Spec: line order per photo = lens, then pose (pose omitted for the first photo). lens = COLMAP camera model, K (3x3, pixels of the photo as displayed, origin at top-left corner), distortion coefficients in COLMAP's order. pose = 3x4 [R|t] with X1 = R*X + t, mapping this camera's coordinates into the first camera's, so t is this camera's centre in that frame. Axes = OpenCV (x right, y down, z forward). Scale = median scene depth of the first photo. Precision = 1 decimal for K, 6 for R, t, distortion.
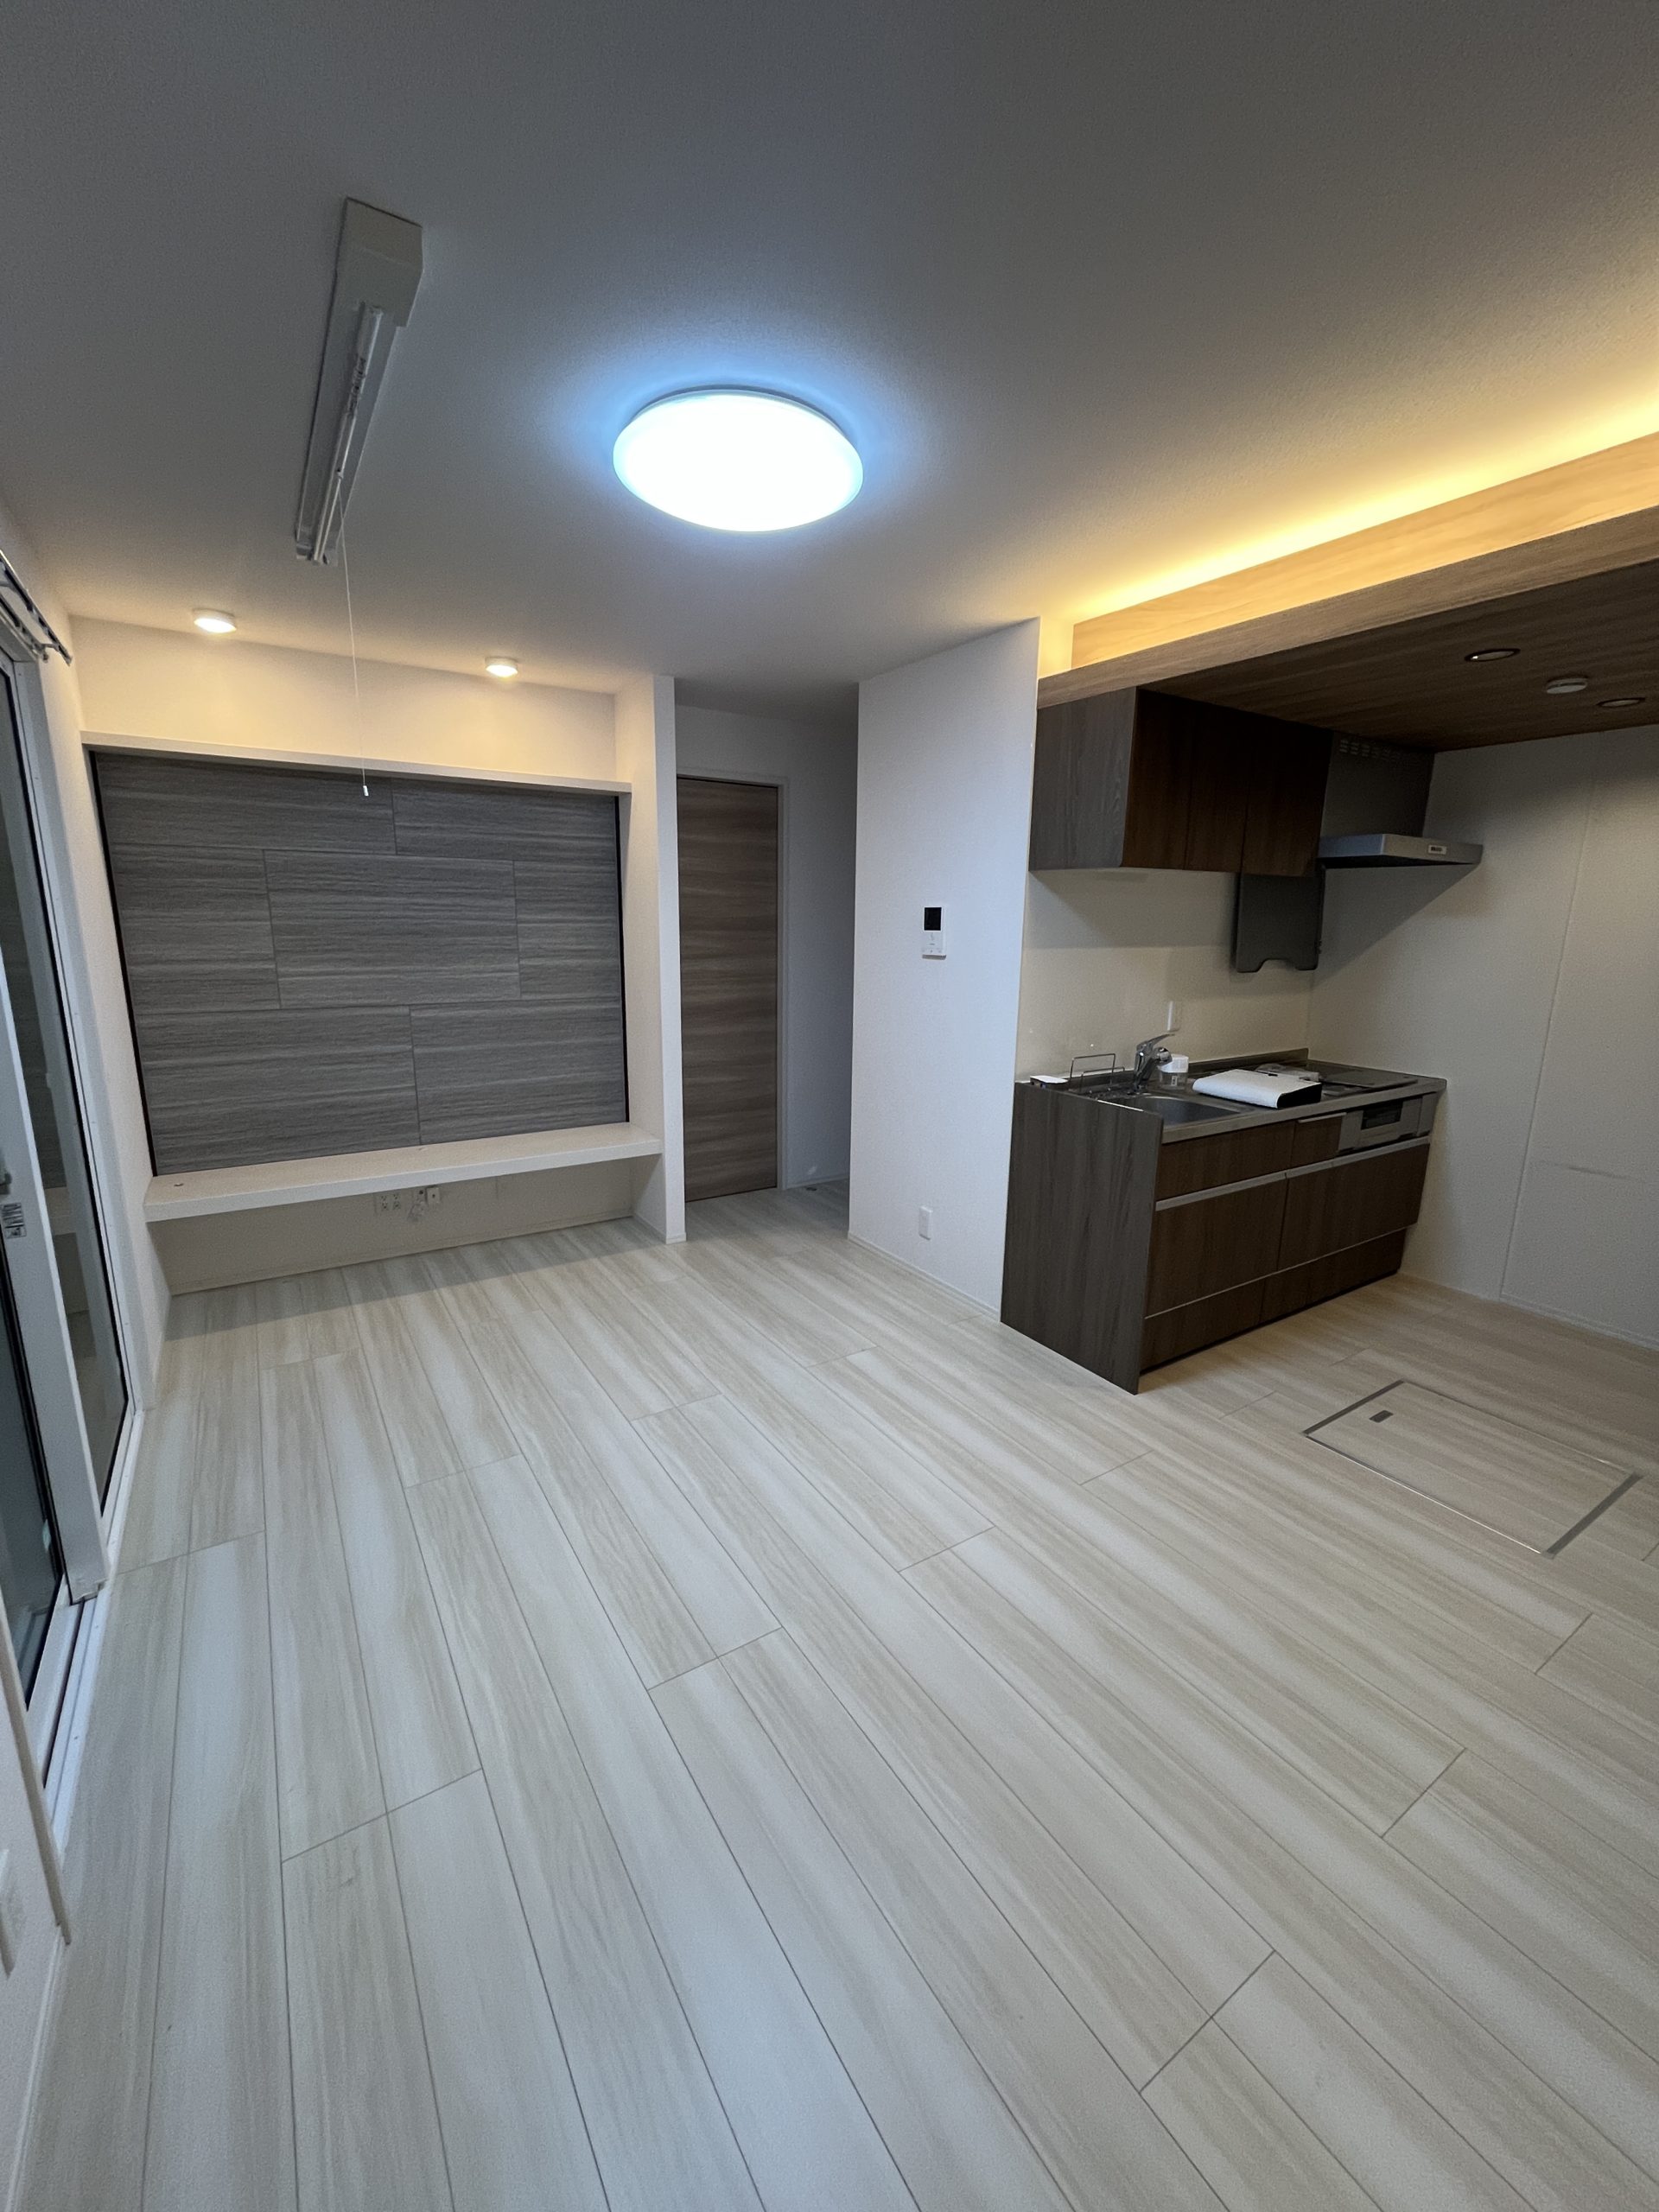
lens RADIAL K [[893.2, 0, 831.0], [0, 893.2, 1104.0], [0, 0, 1]] dist [-0.000171, -0.000759]
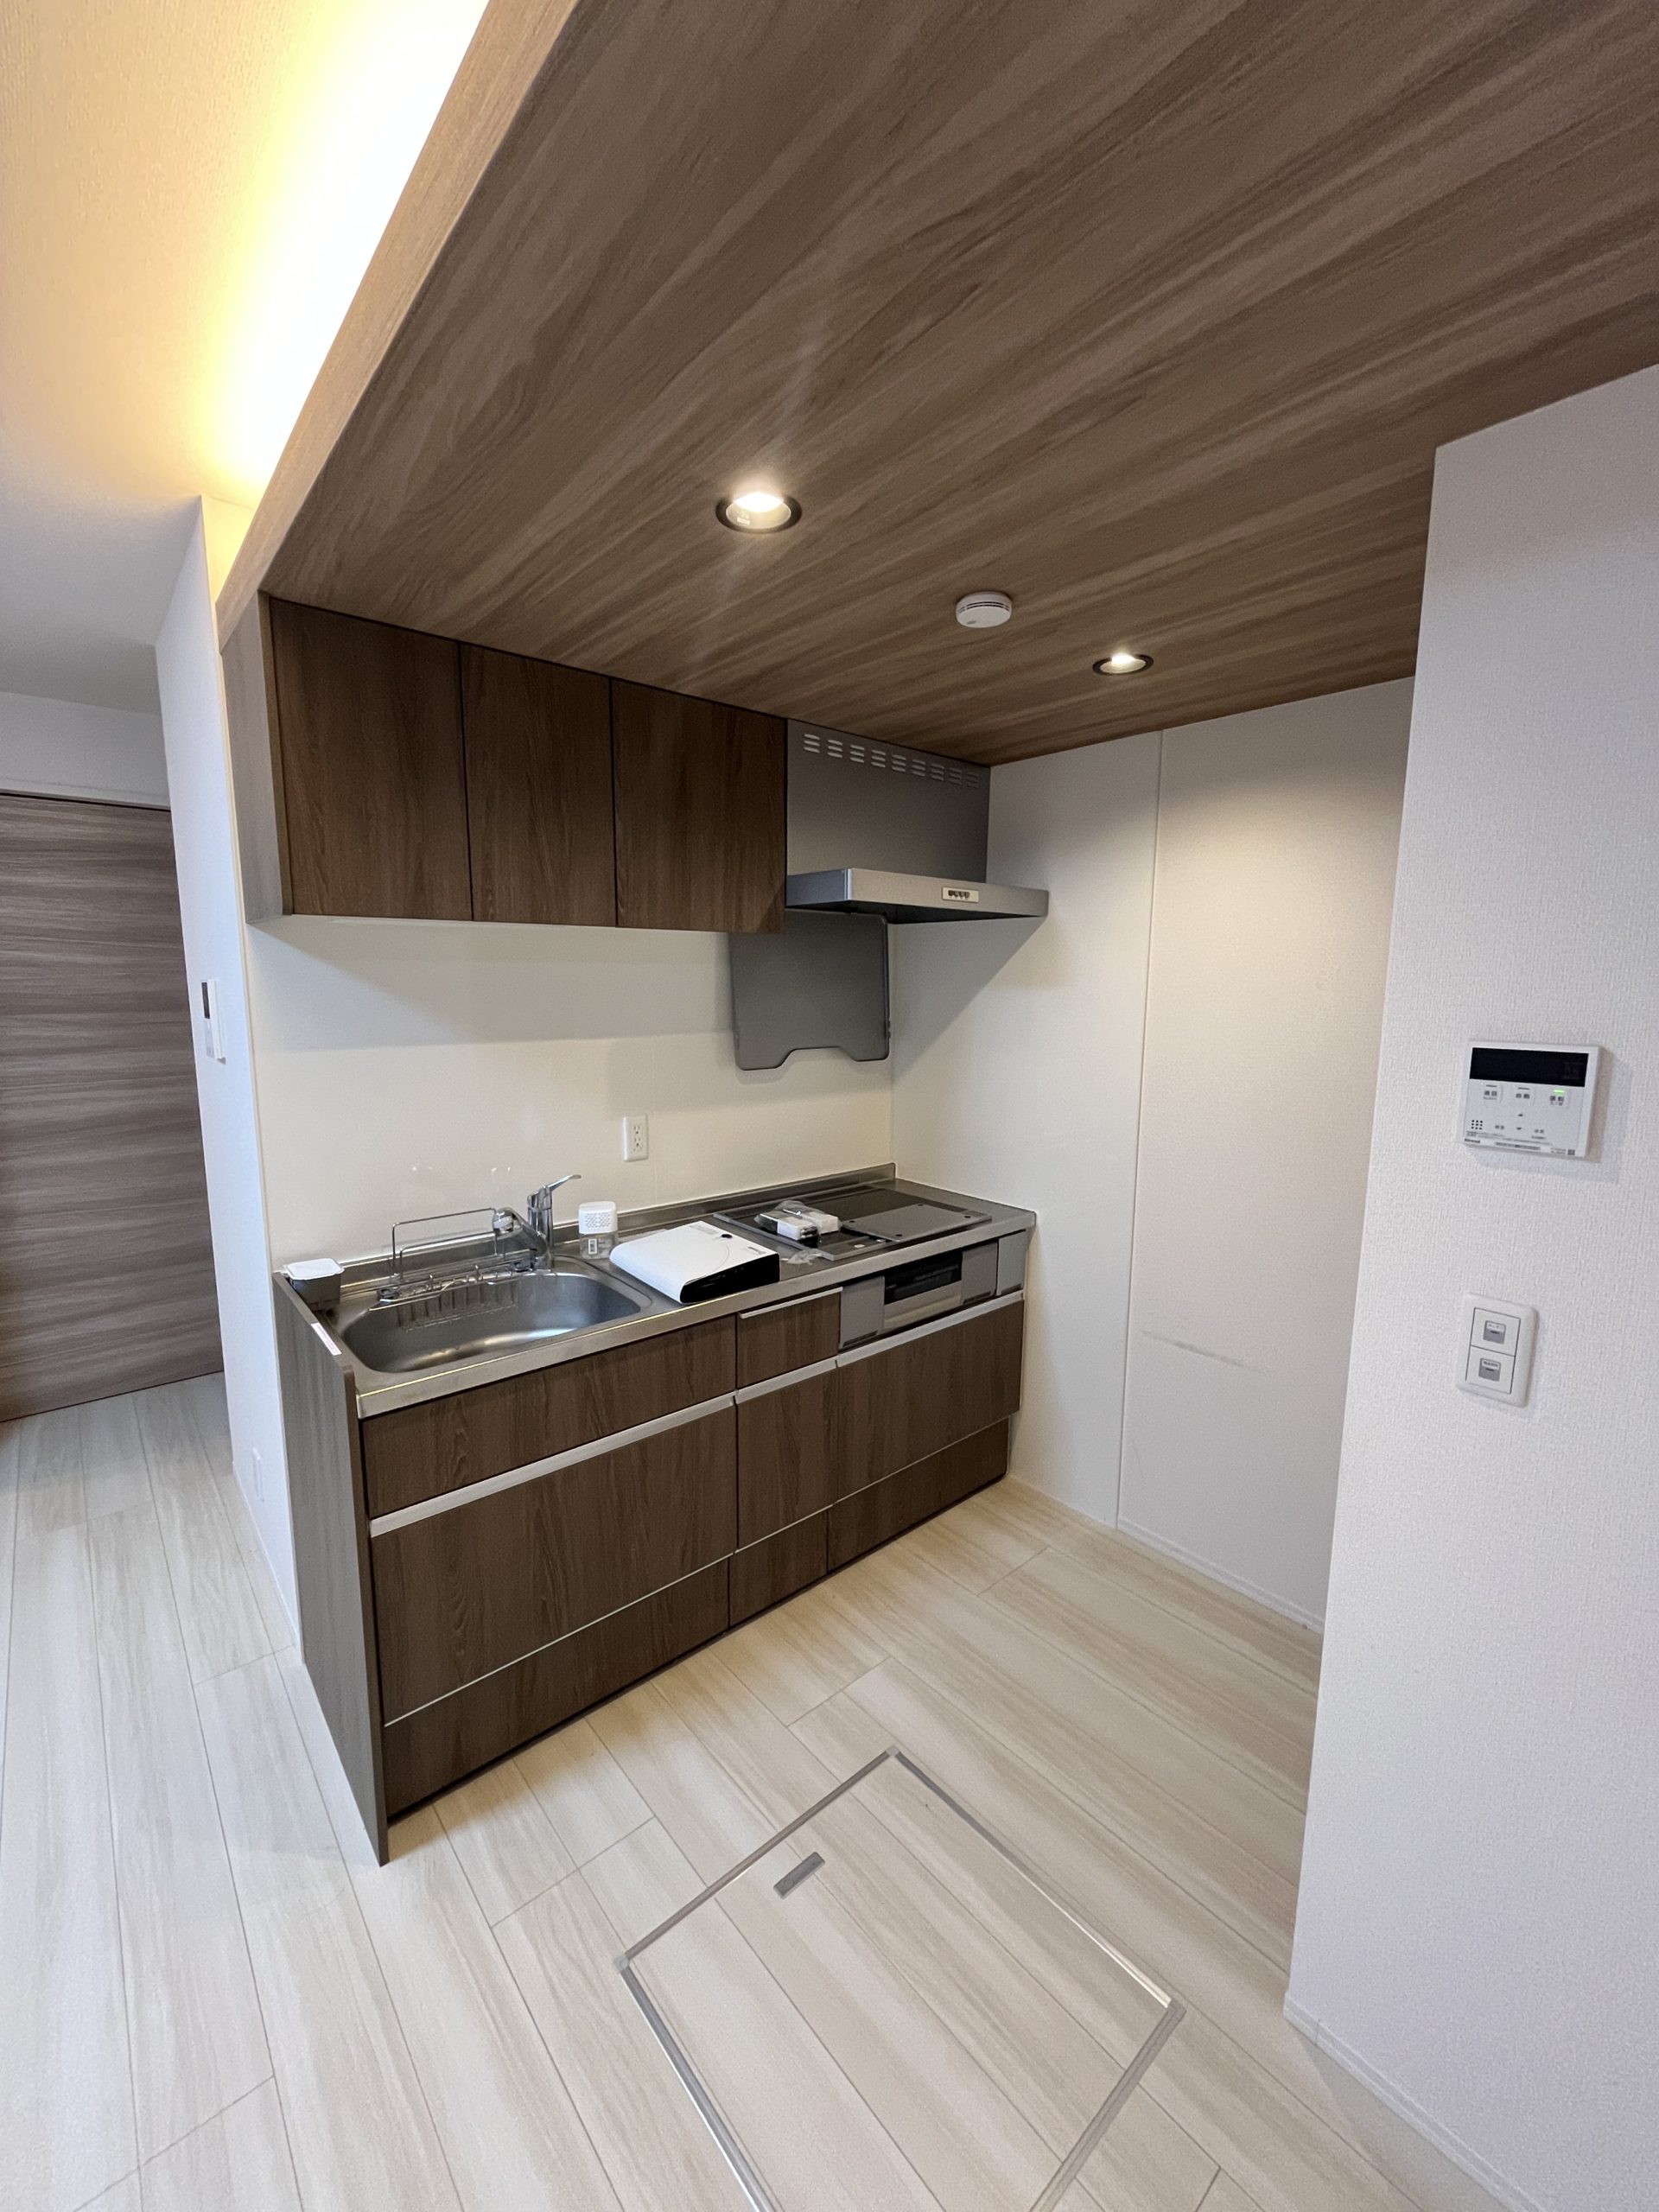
lens RADIAL K [[893.2, 0, 823.9], [0, 893.2, 1110.2], [0, 0, 1]] dist [-0.000171, -0.000759]
pose [[0.990507, -0.026123, 0.134954, 0.456512], [0.034436, 0.997626, -0.059632, -0.077991], [-0.133076, 0.063713, 0.989056, 0.329444]]
